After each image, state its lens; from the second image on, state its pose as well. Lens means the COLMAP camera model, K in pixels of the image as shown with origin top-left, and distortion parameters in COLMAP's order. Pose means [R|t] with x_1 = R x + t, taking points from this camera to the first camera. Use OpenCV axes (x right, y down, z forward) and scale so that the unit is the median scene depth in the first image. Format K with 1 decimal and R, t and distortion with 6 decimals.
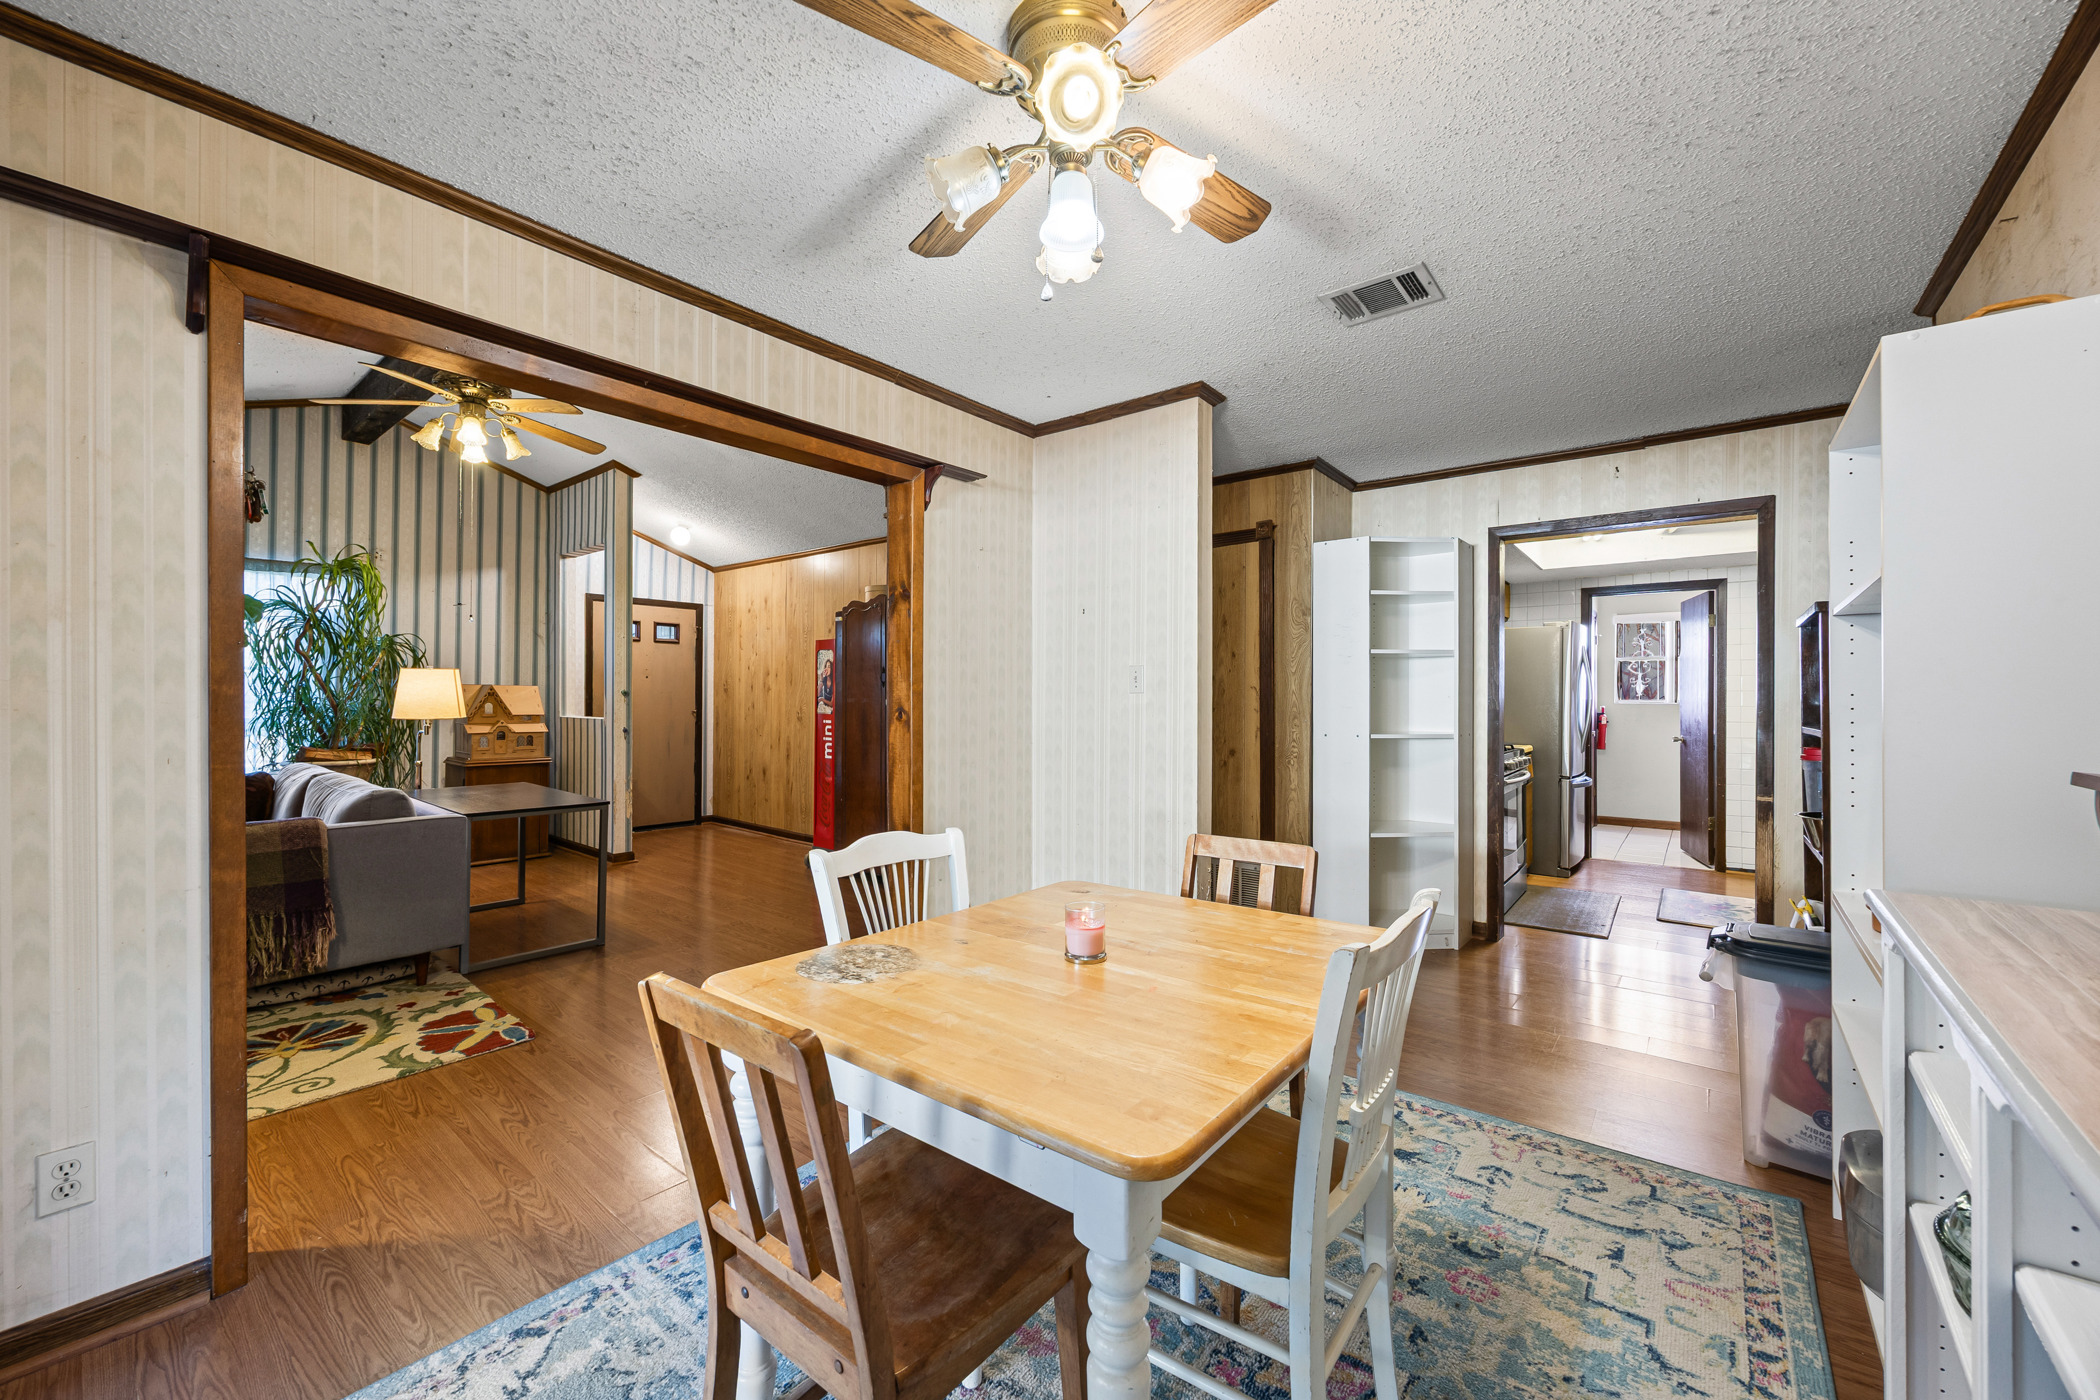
lens RADIAL K [[806.0, 0, 1056.0], [0, 806.0, 694.6], [0, 0, 1]] dist [-0.000999, -0.000161]
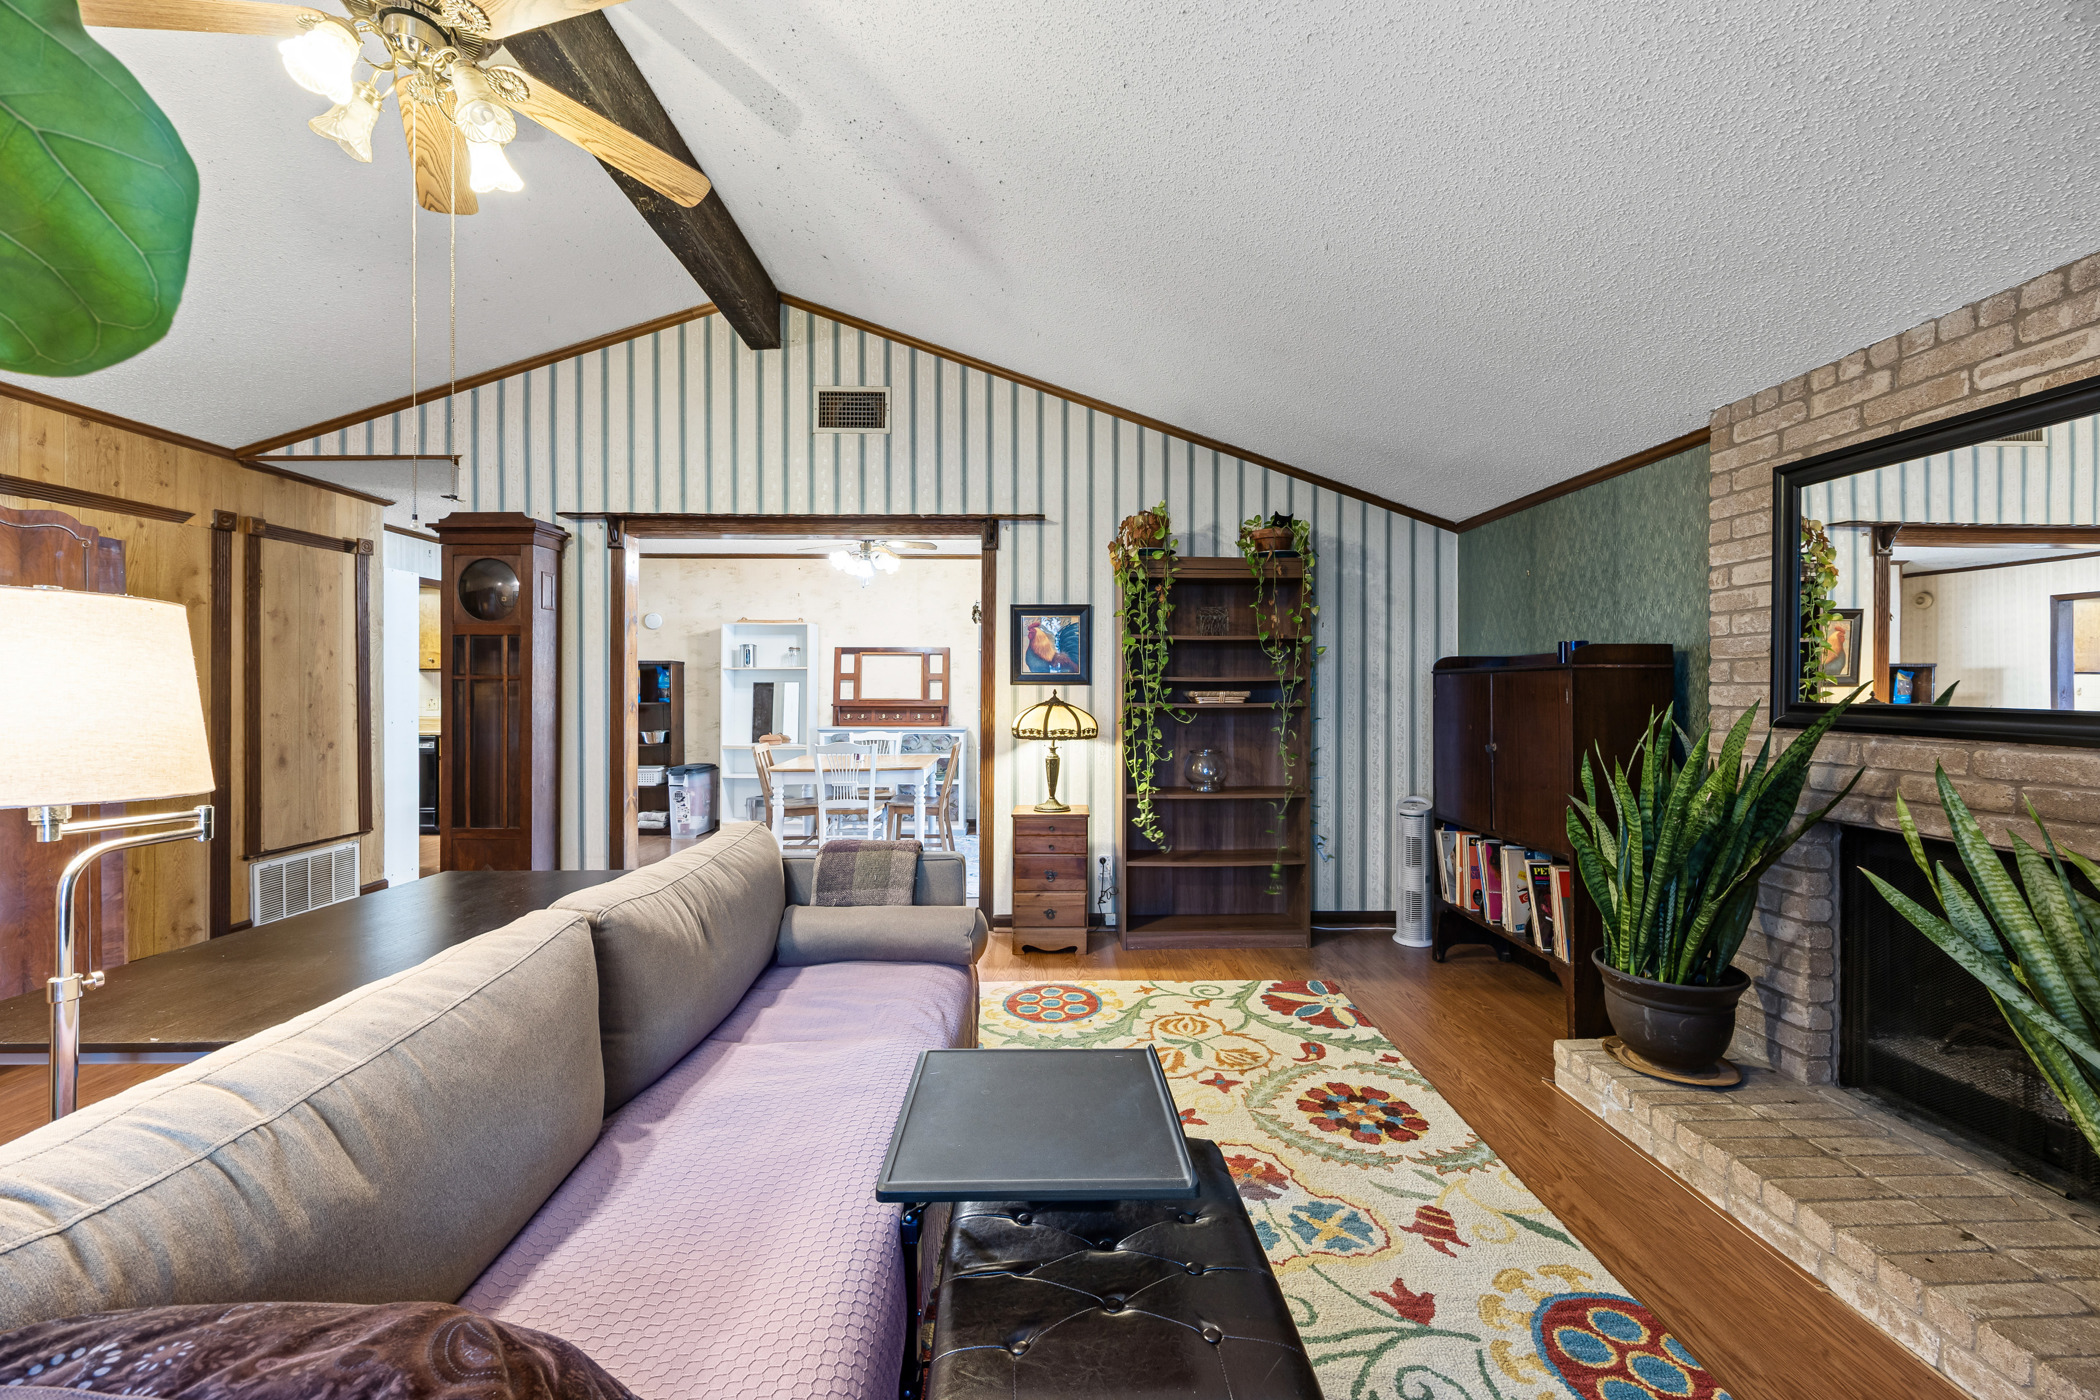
lens RADIAL K [[806.0, 0, 1056.0], [0, 806.0, 694.6], [0, 0, 1]] dist [-0.000999, -0.000161]
pose [[-0.649926, -0.008304, 0.759952, -1.709254], [-0.003704, 0.999963, 0.007759, -0.008988], [-0.759989, 0.002228, -0.649933, 1.363989]]
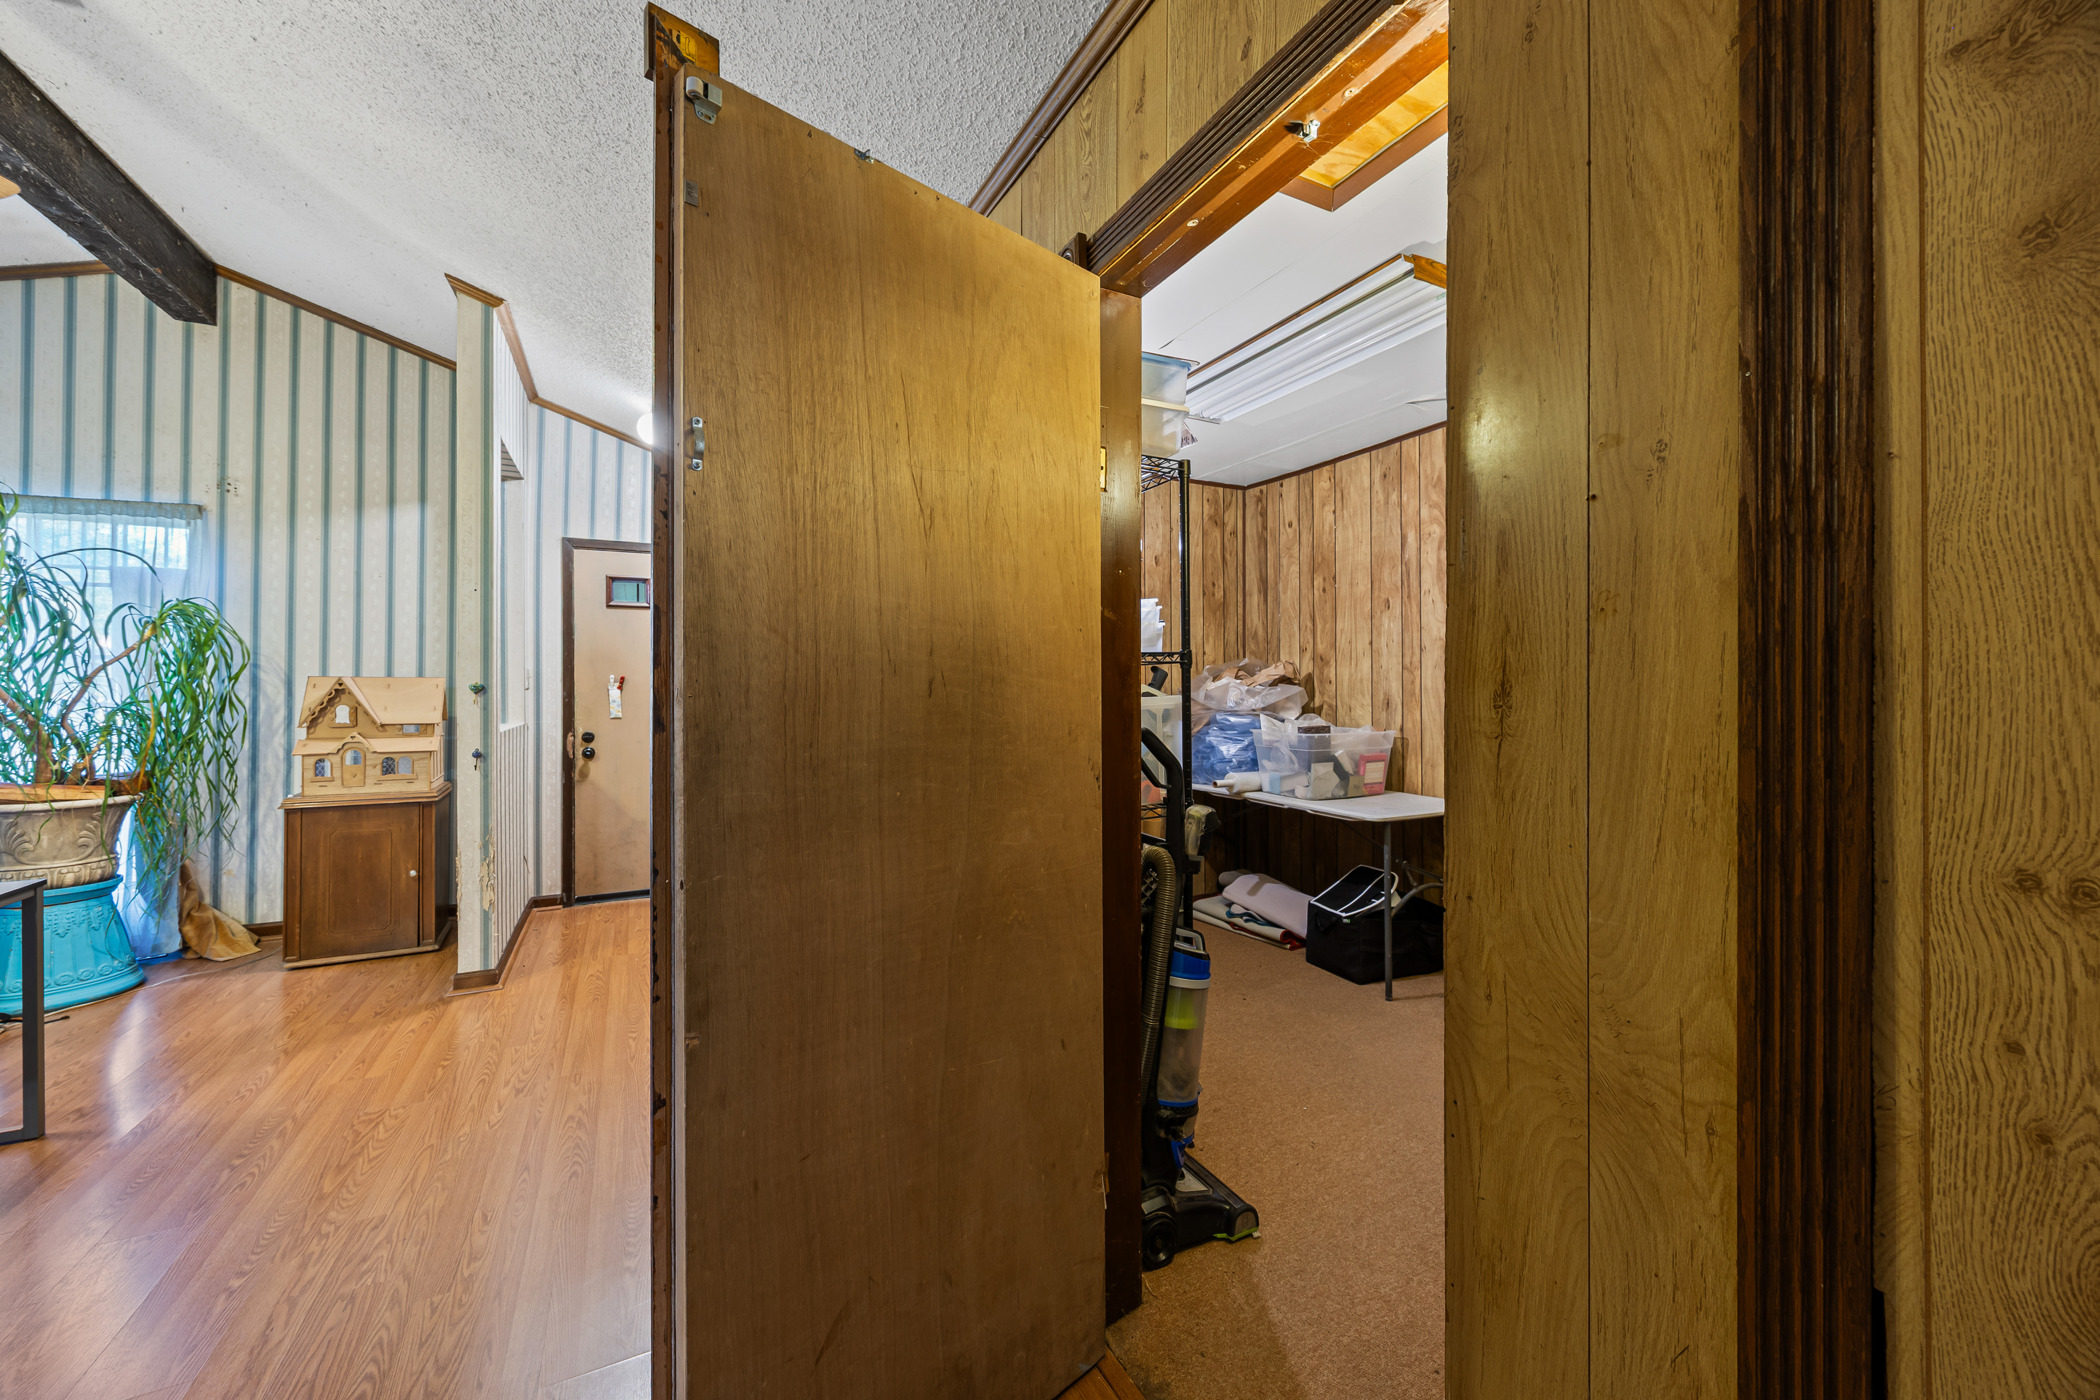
lens RADIAL K [[812.7, 0, 1042.2], [0, 812.7, 682.8], [0, 0, 1]] dist [-0.000354, -0.000277]
pose [[0.909449, -0.009545, -0.415706, 0.122728], [0.009197, 0.999954, -0.002838, -0.000338], [0.415714, -0.001242, 0.909495, 1.262951]]
